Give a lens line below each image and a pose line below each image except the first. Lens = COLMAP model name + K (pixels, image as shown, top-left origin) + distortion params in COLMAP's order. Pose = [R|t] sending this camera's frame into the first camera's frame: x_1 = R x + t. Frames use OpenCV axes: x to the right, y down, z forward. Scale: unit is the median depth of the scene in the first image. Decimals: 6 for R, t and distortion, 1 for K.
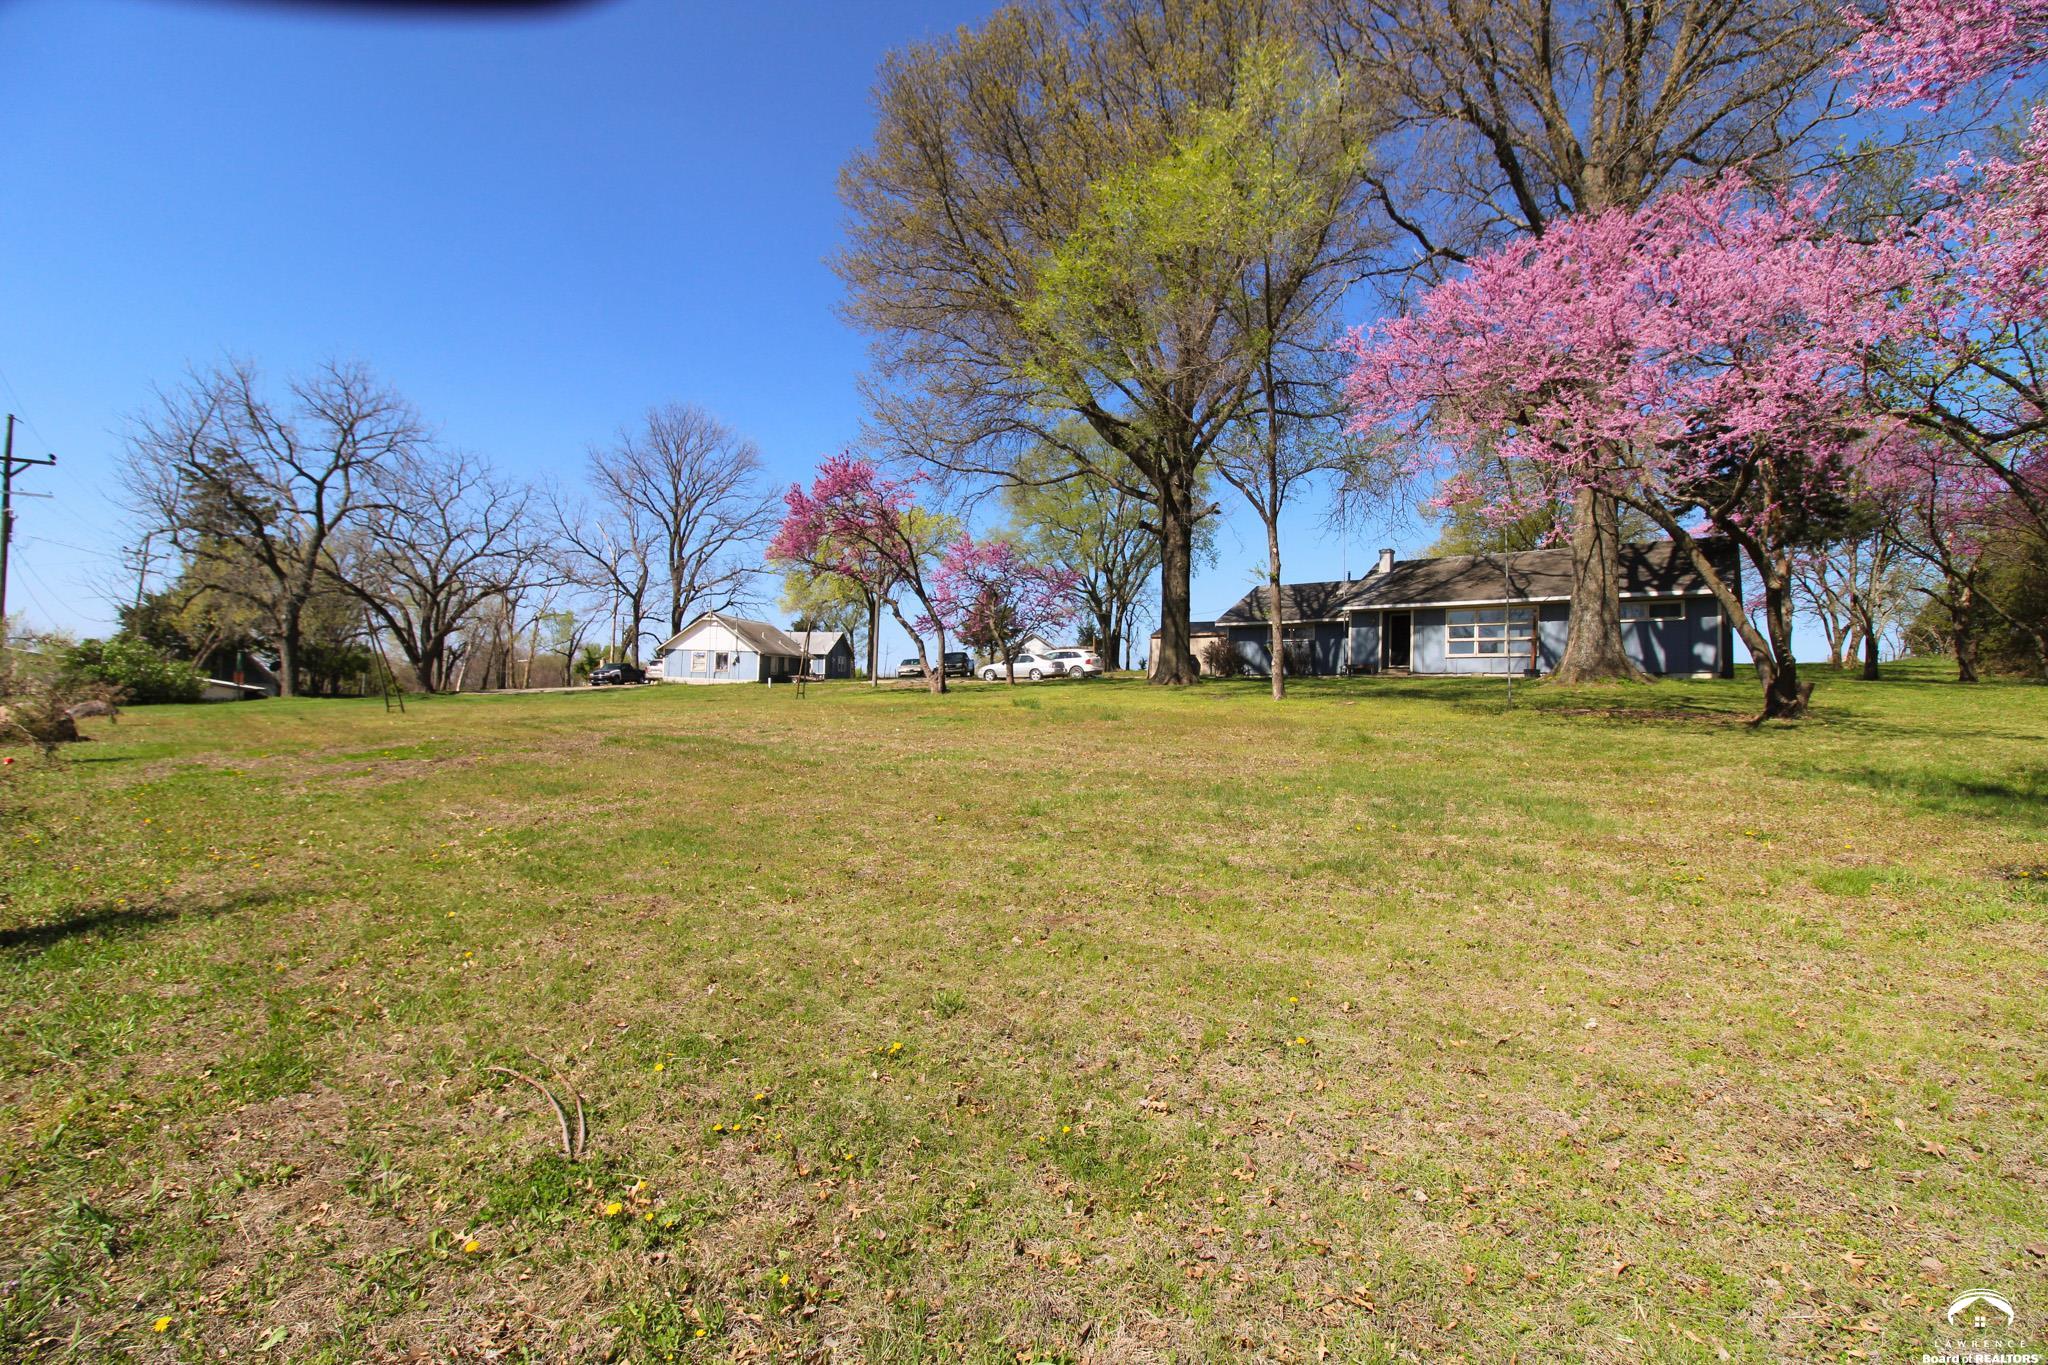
lens RADIAL K [[942.9, 0, 1007.1], [0, 942.9, 690.5], [0, 0, 1]] dist [0.000174, -0.001761]
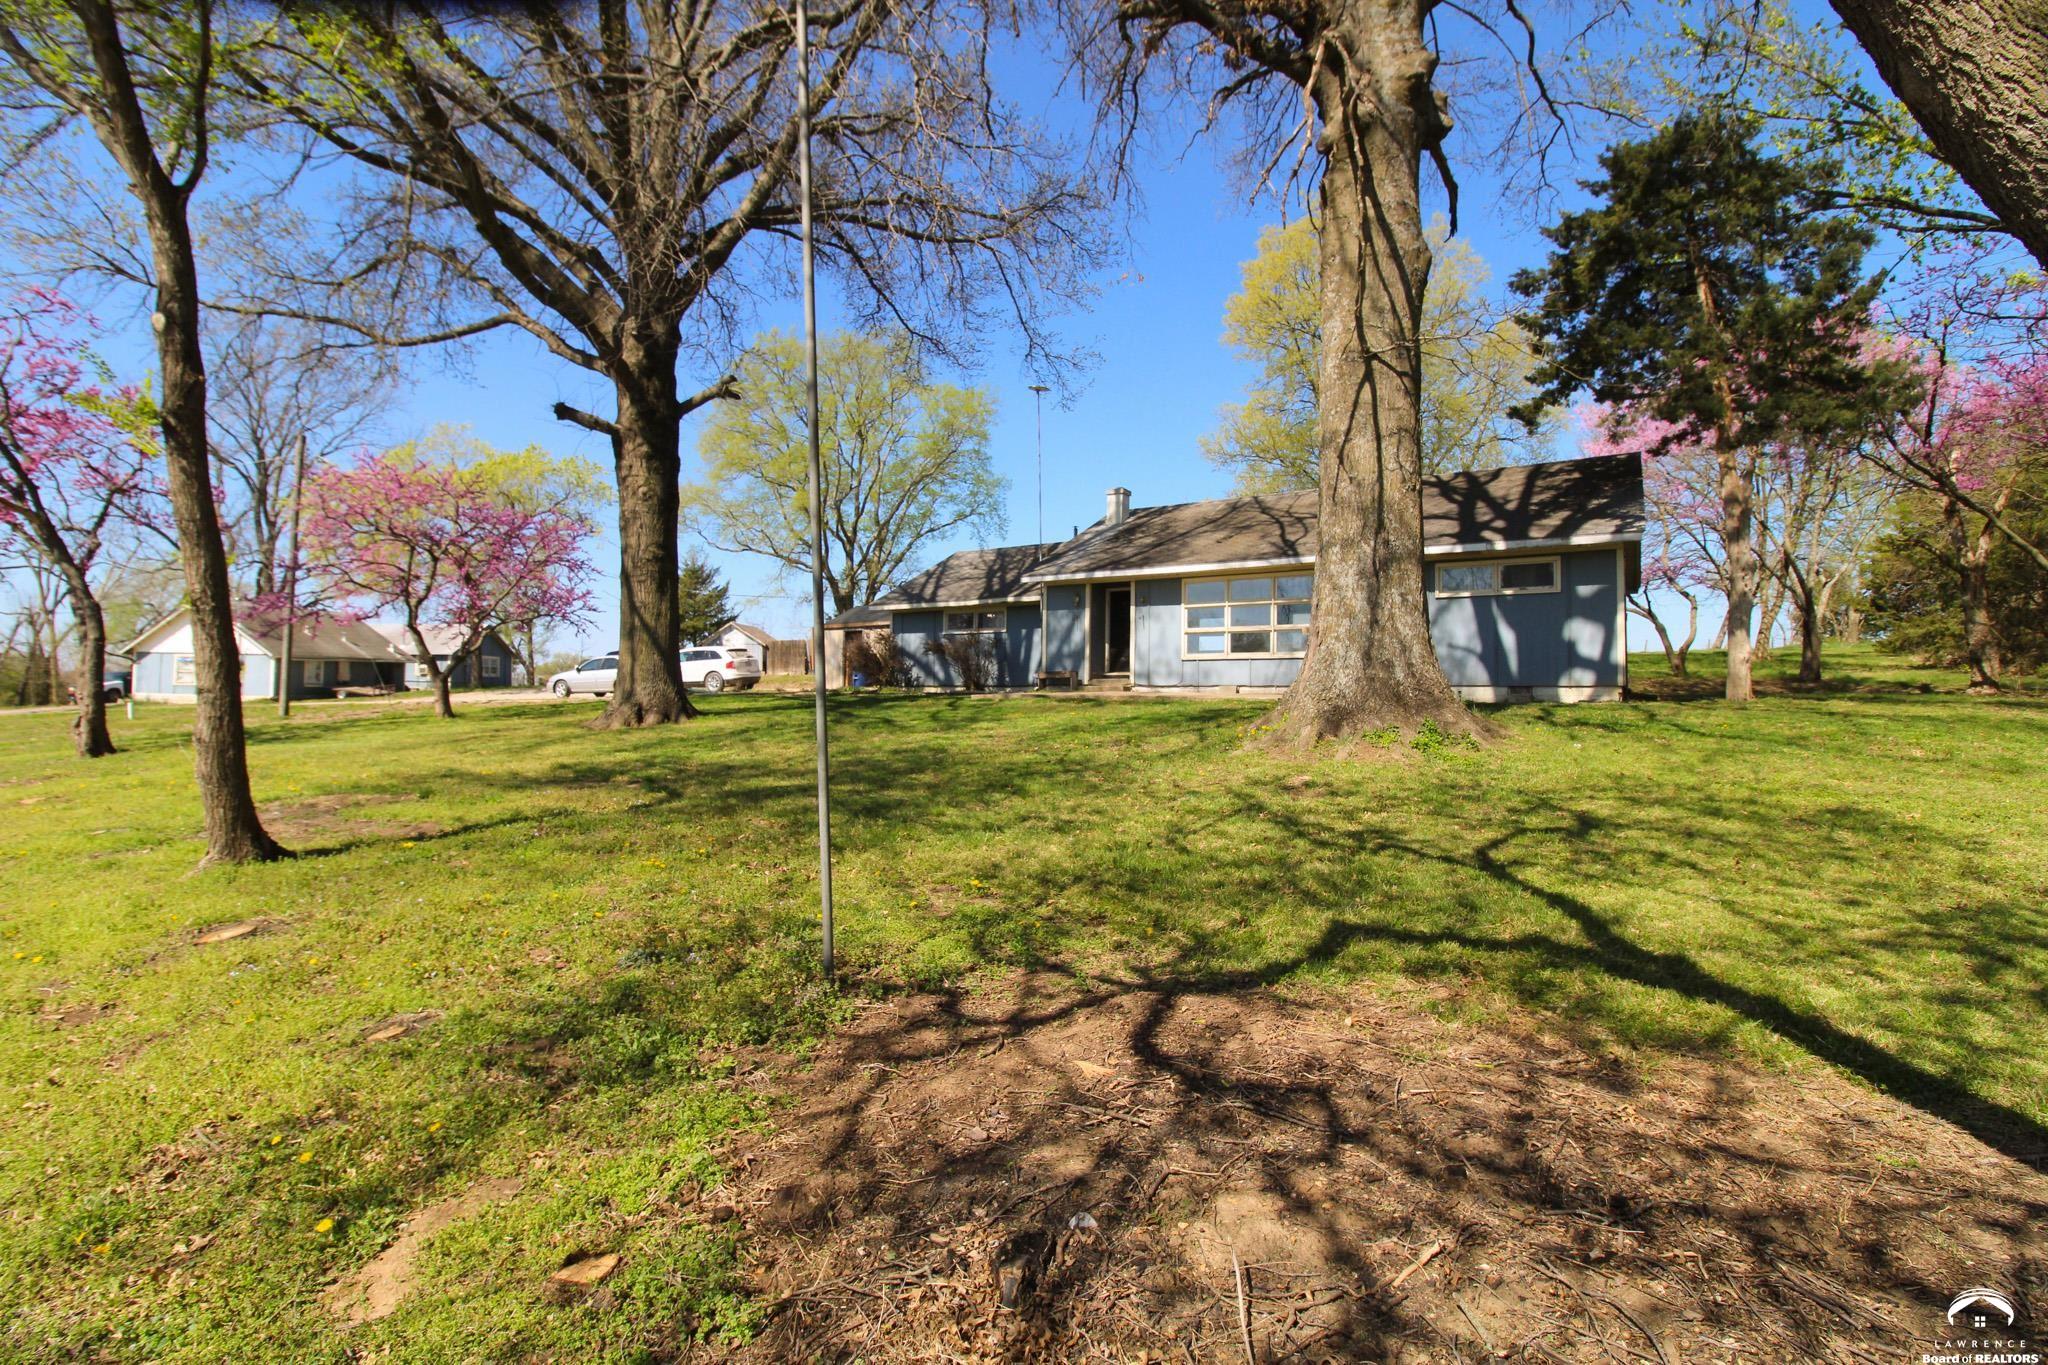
lens RADIAL K [[942.9, 0, 1020.8], [0, 942.9, 666.6], [0, 0, 1]] dist [0.000174, -0.001761]
pose [[0.992019, -0.016864, 0.124958, 0.209612], [0.018291, 0.999780, -0.010282, -0.018603], [-0.124758, 0.012485, 0.992109, 0.303081]]
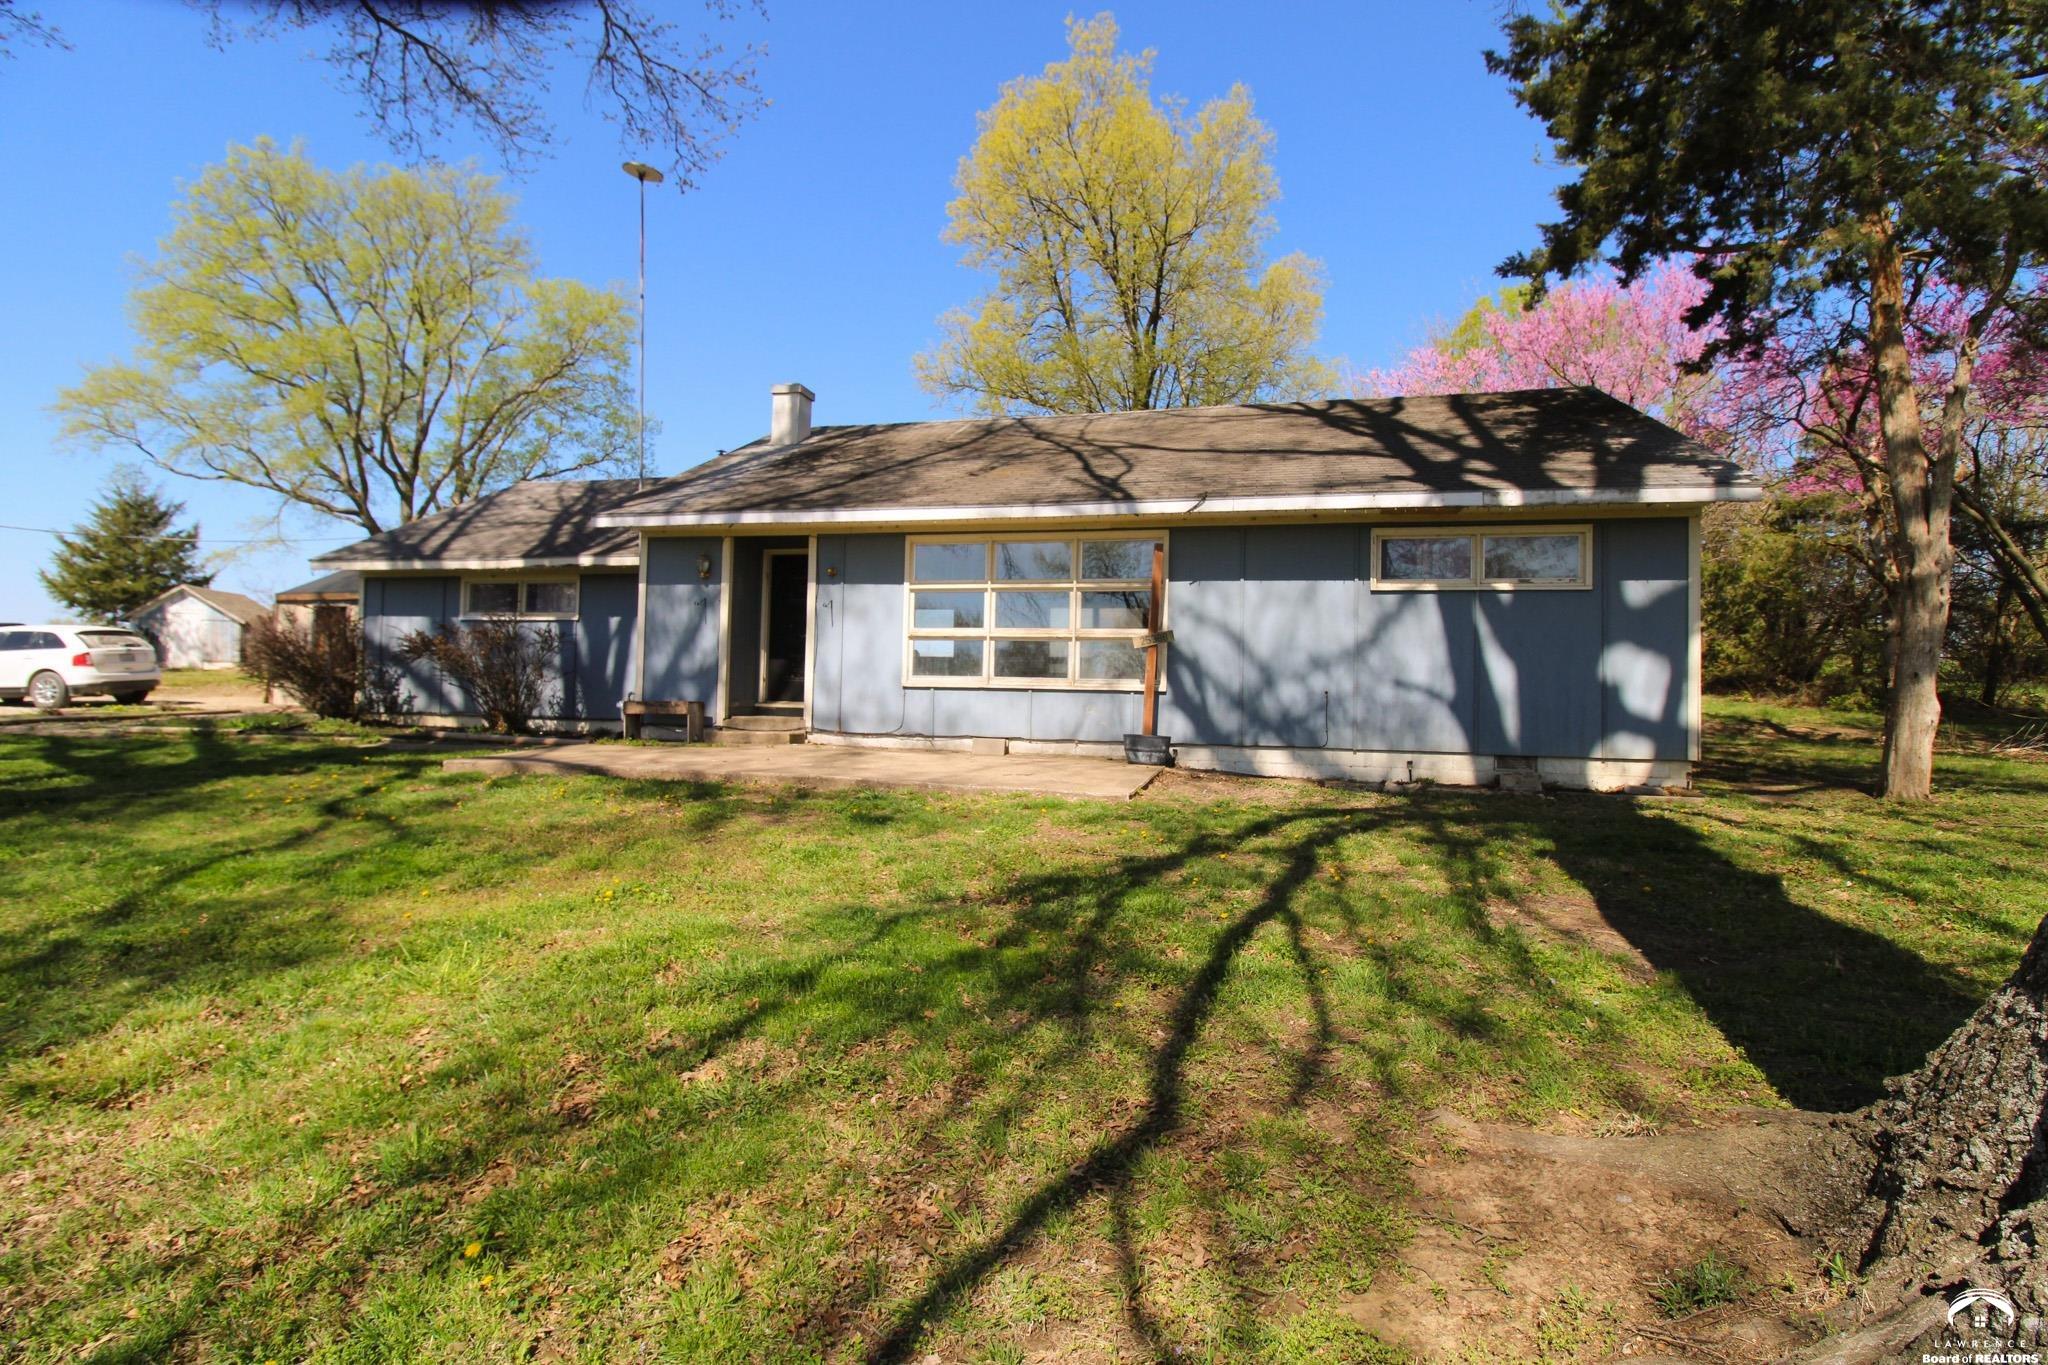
lens RADIAL K [[942.9, 0, 1011.0], [0, 942.9, 697.8], [0, 0, 1]] dist [0.000174, -0.001761]
pose [[0.903124, -0.008533, 0.429295, 0.261187], [-0.006592, 0.999409, 0.033733, -0.030367], [-0.429329, -0.033295, 0.902534, 0.501430]]
